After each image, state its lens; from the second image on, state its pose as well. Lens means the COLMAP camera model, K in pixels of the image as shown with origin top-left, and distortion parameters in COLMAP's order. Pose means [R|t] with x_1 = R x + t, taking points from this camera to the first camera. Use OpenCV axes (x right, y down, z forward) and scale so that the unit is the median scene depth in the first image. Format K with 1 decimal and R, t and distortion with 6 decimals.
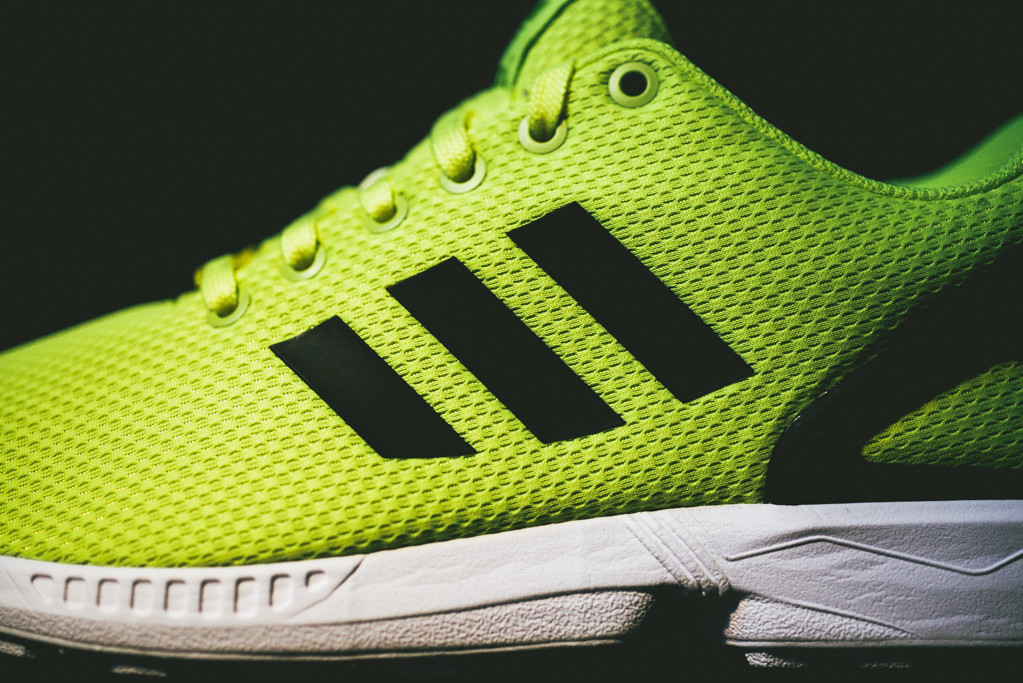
lens RADIAL K [[1799.4, 0, 511.5], [0, 1799.4, 345.7], [0, 0, 1]] dist [0.052557, 0.000000]
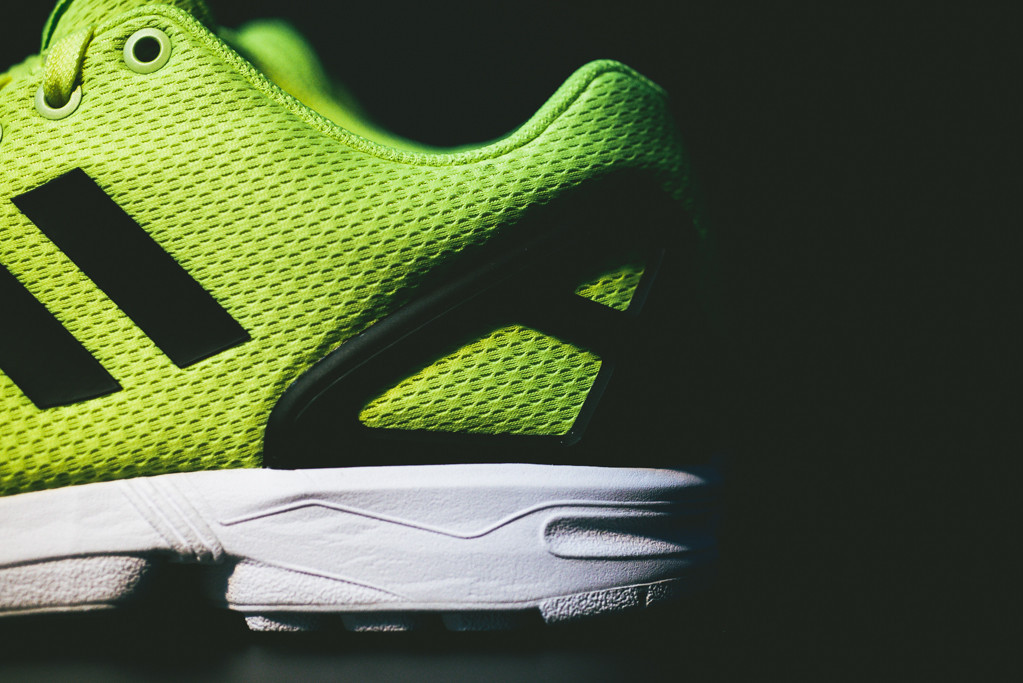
lens RADIAL K [[1799.4, 0, 512.1], [0, 1799.4, 340.1], [0, 0, 1]] dist [0.052557, 0.000000]
pose [[0.999978, -0.001881, -0.006355, 0.285640], [0.001956, 0.999927, 0.011938, 0.004355], [0.006332, -0.011950, 0.999909, -0.001884]]
